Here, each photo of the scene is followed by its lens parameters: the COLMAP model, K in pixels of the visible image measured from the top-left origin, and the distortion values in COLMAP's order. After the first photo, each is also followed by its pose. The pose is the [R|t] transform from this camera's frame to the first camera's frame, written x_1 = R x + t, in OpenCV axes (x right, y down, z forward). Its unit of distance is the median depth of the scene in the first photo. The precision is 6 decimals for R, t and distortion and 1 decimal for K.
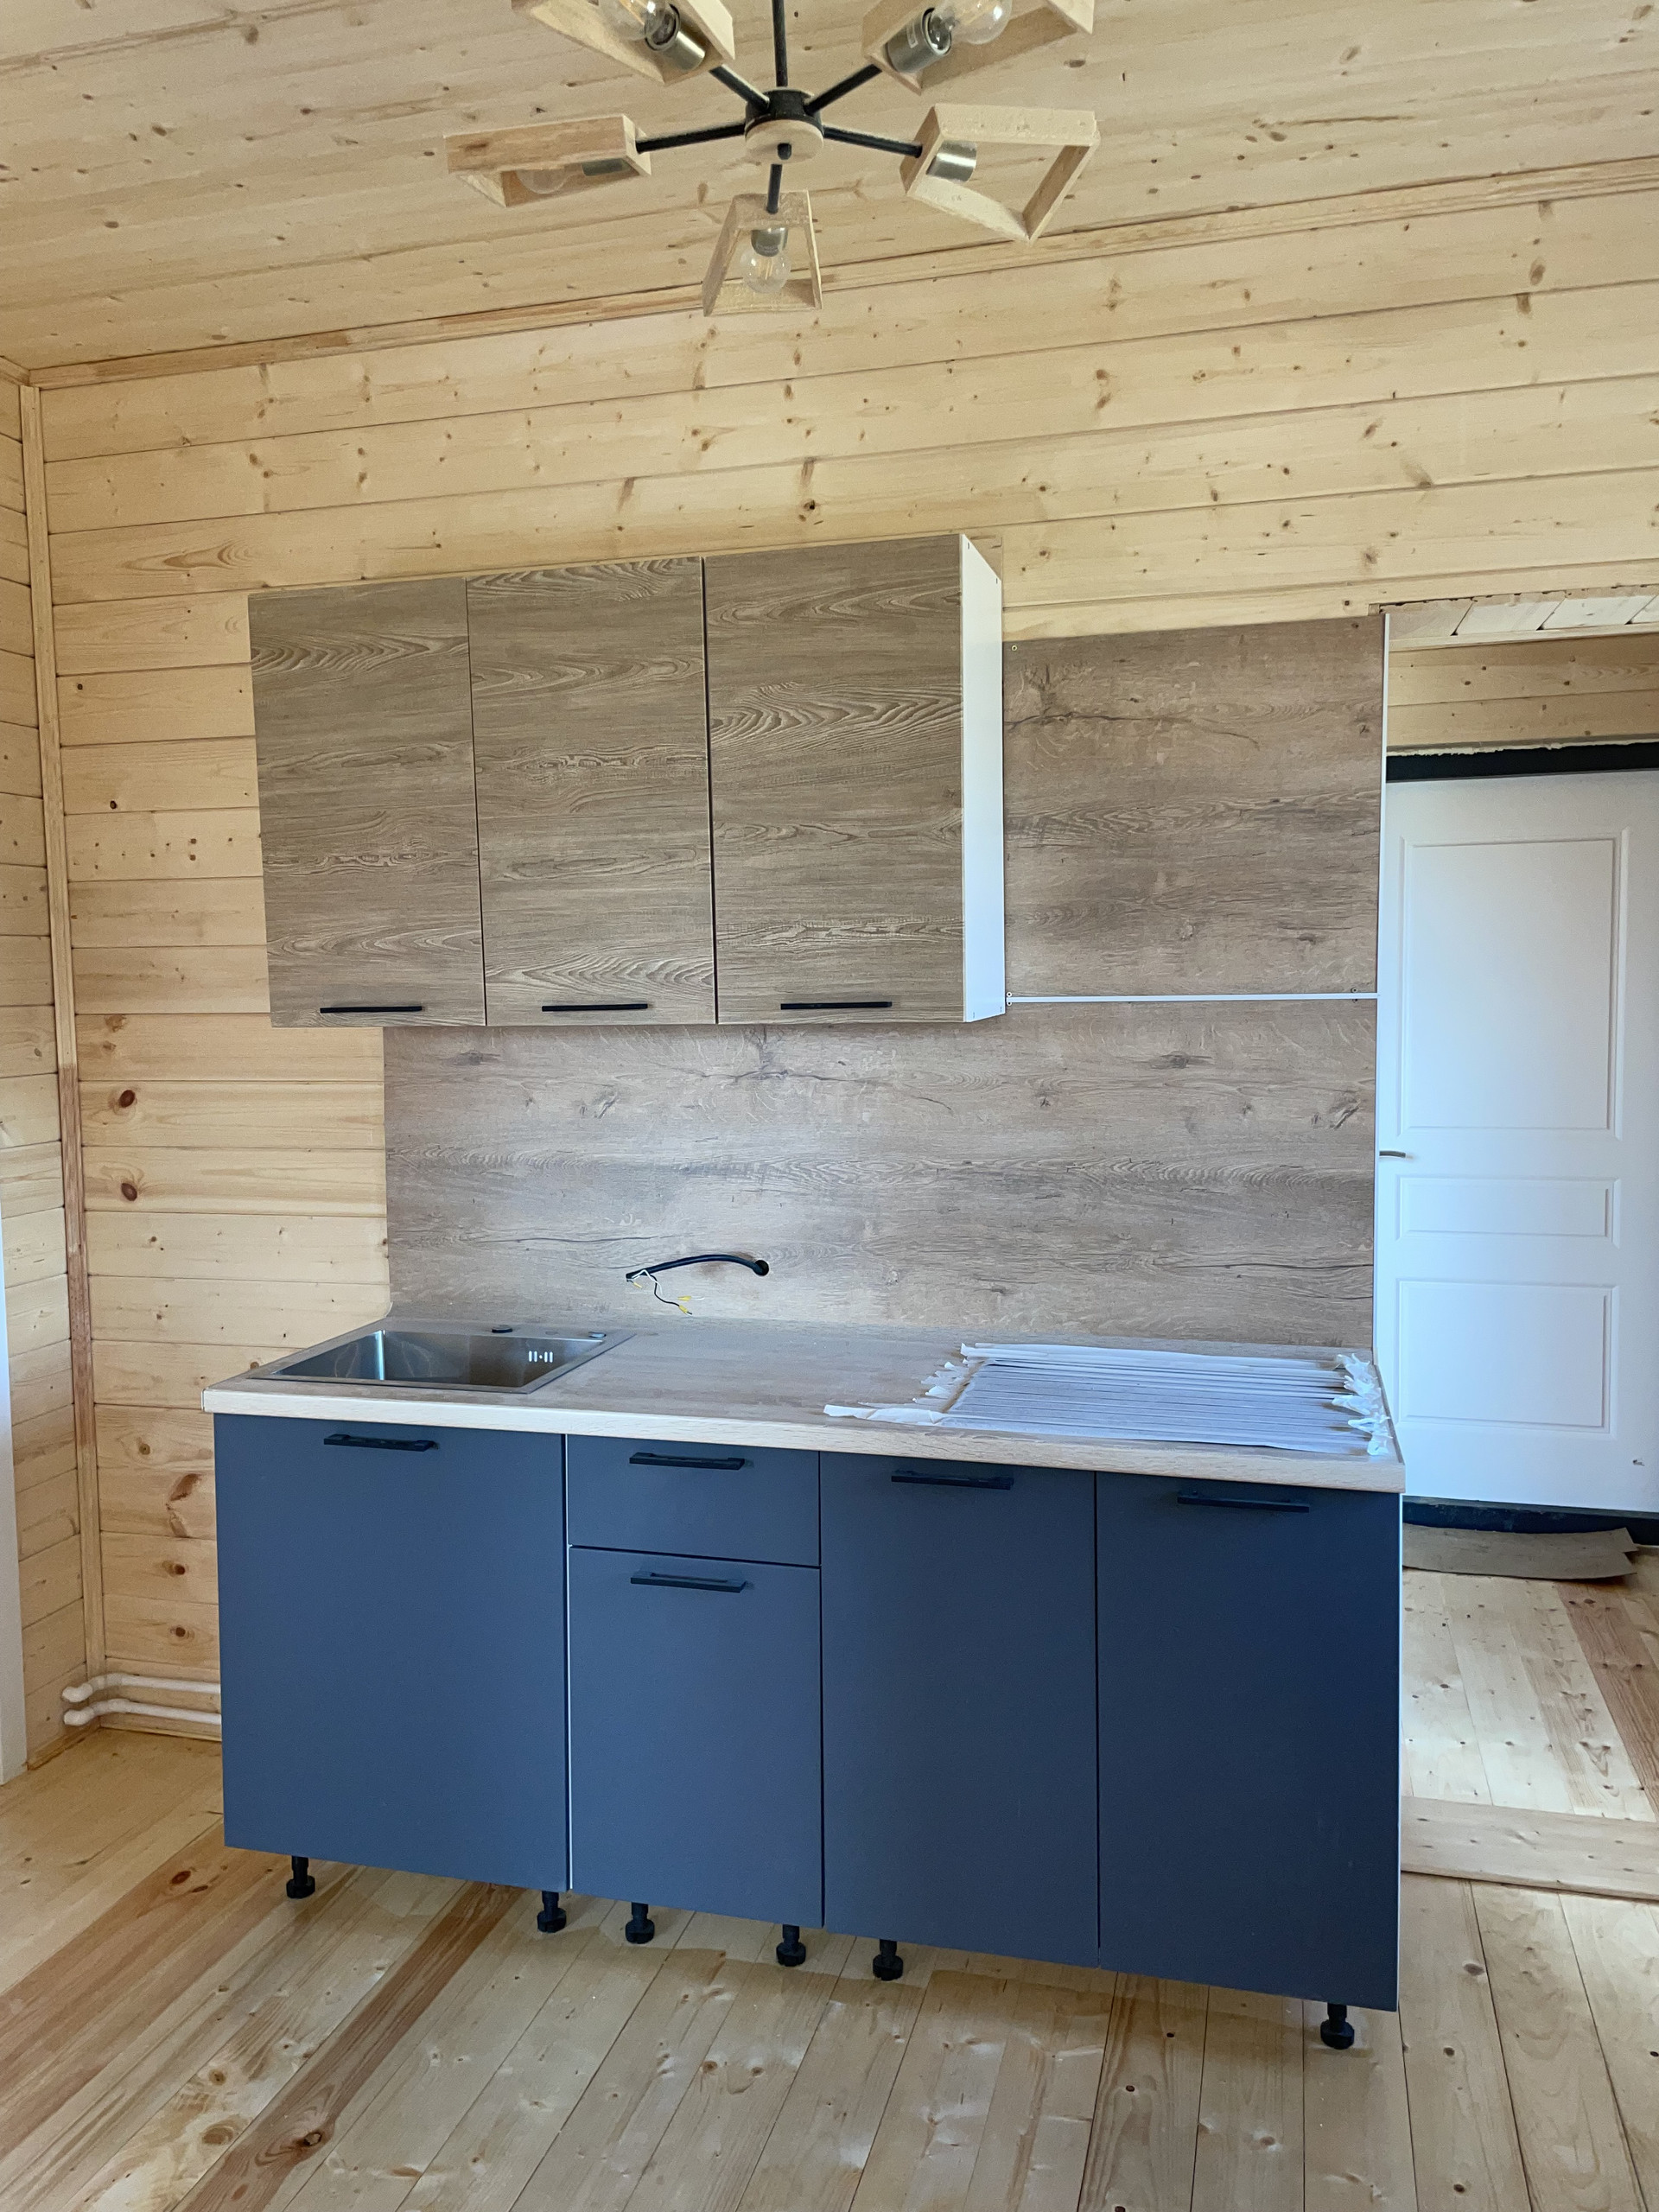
lens RADIAL K [[1679.0, 0, 819.3], [0, 1679.0, 1093.6], [0, 0, 1]] dist [0.091989, -0.112564]
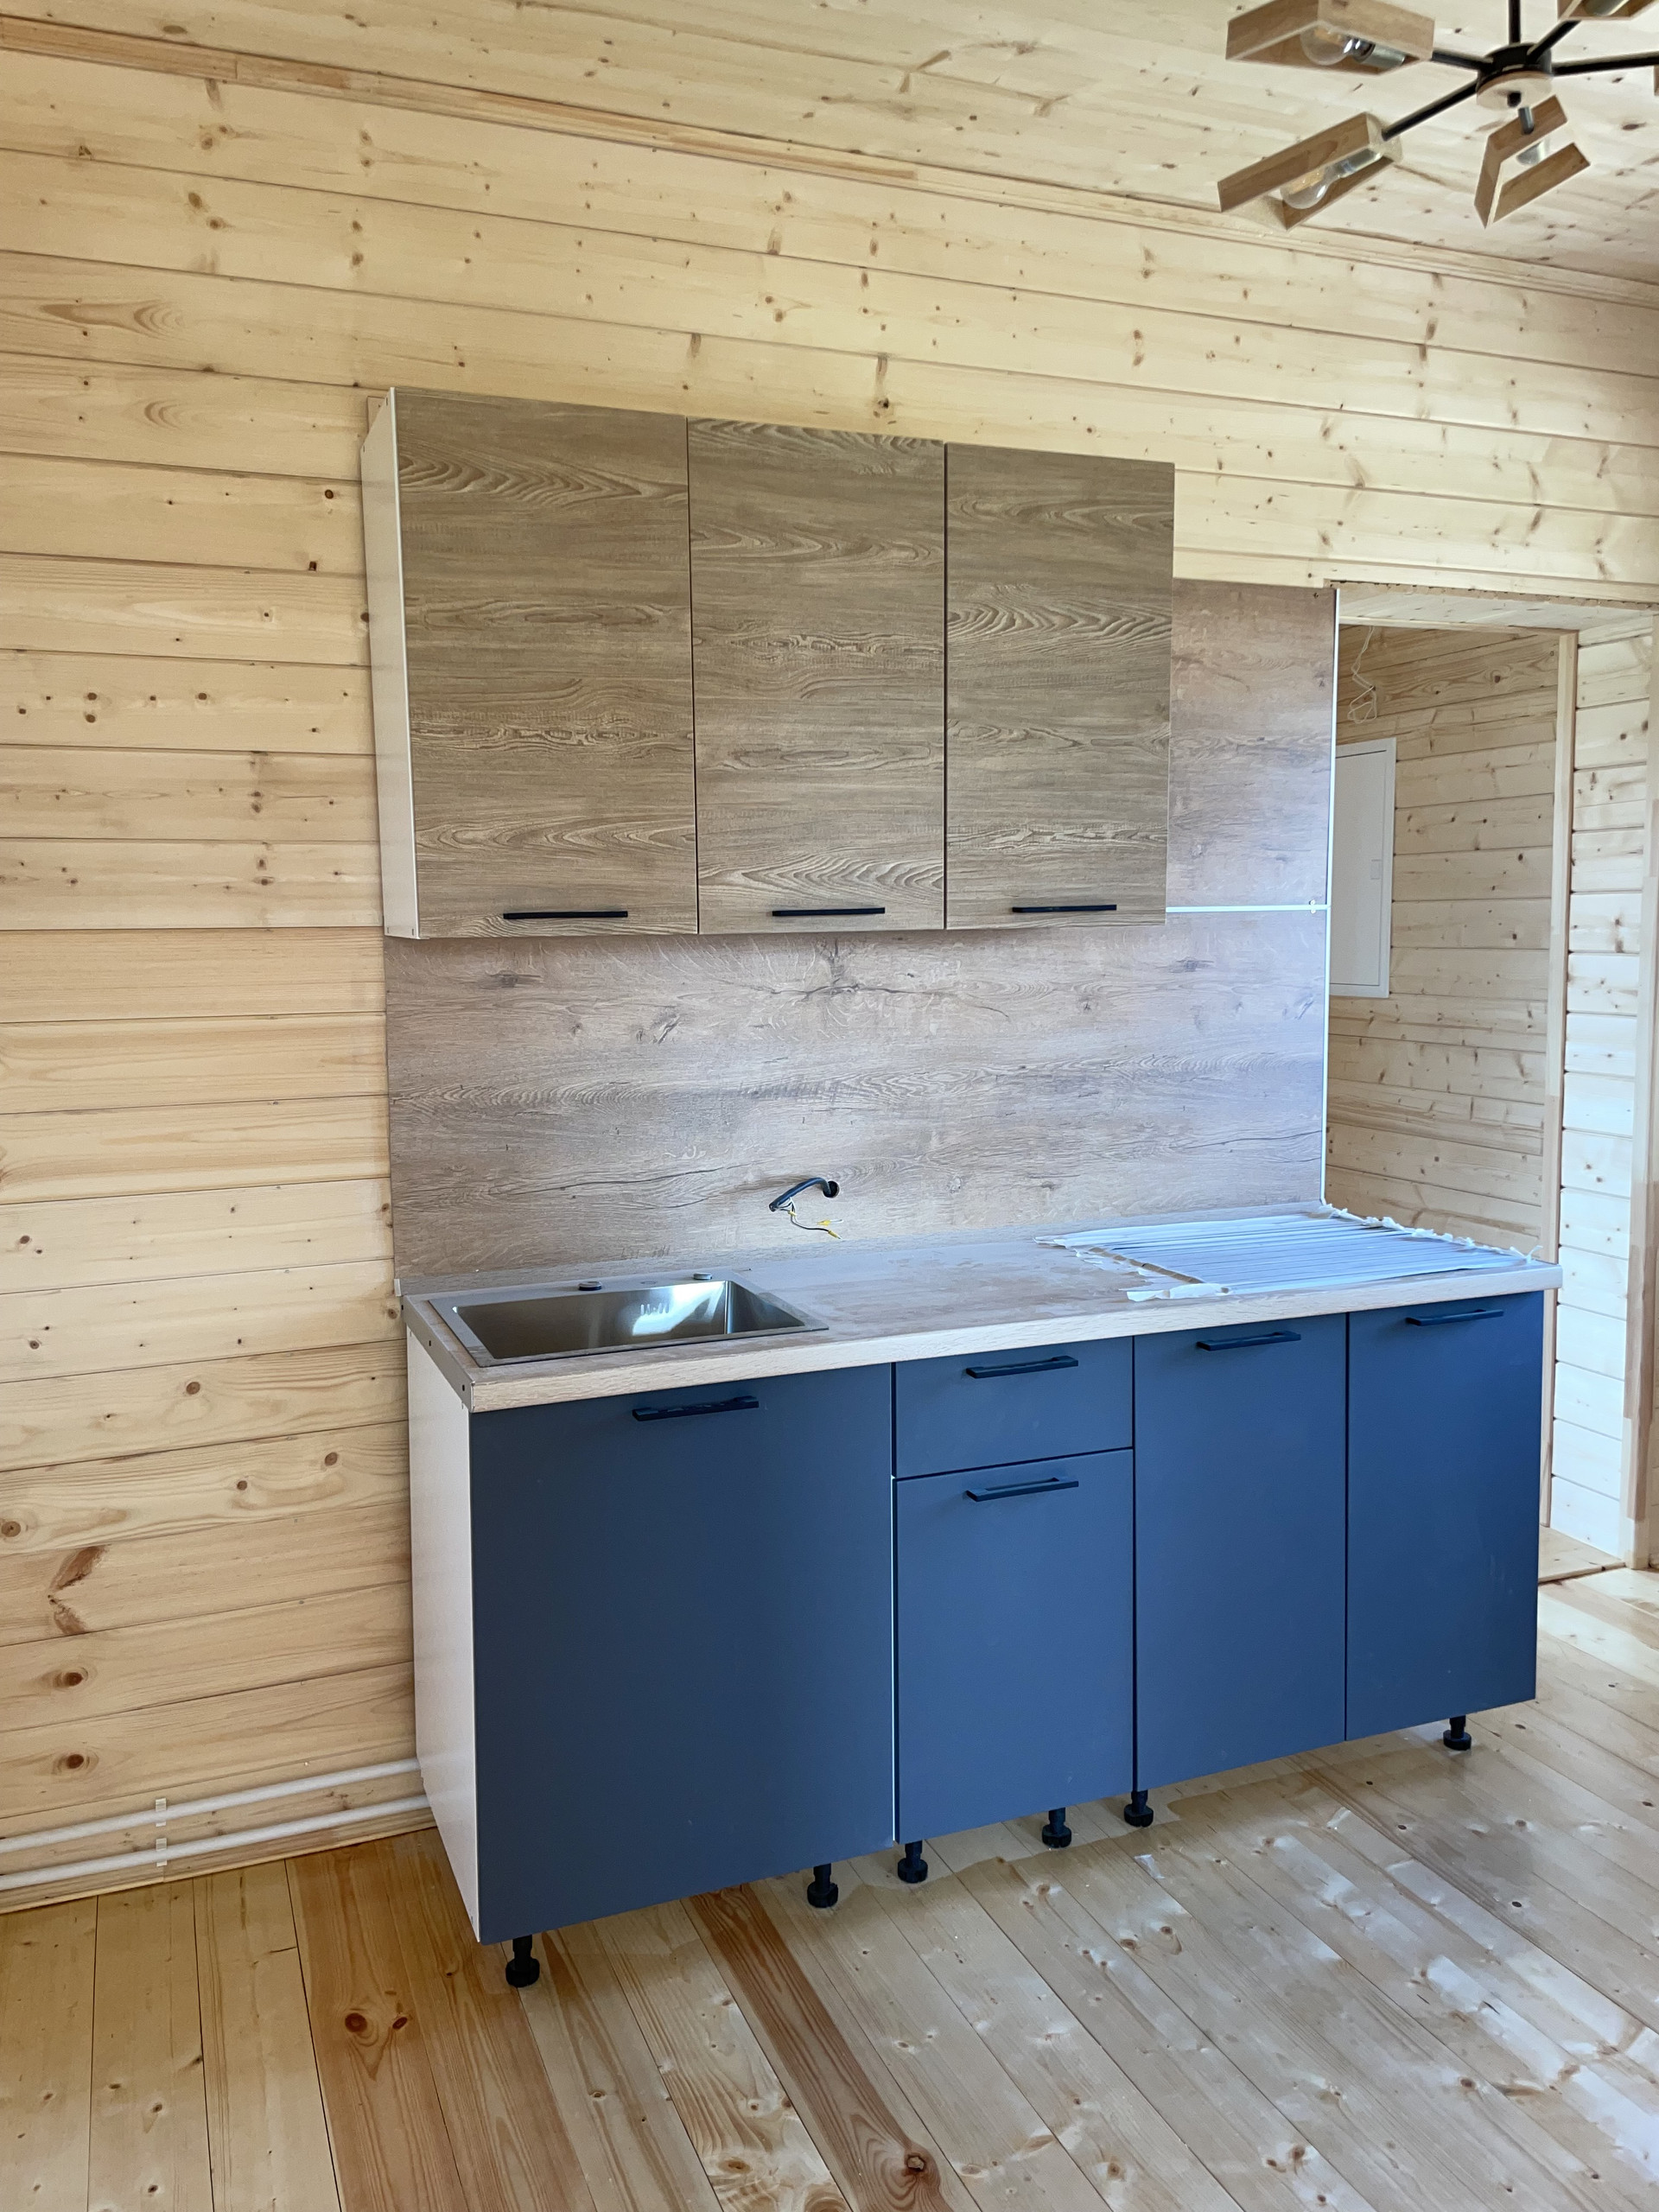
lens RADIAL K [[1679.0, 0, 784.6], [0, 1679.0, 1090.6], [0, 0, 1]] dist [0.091989, -0.112564]
pose [[0.795281, -0.055487, 0.603696, -0.705188], [0.046163, 0.998454, 0.030958, 0.017244], [-0.604480, 0.003248, 0.796613, 0.269369]]
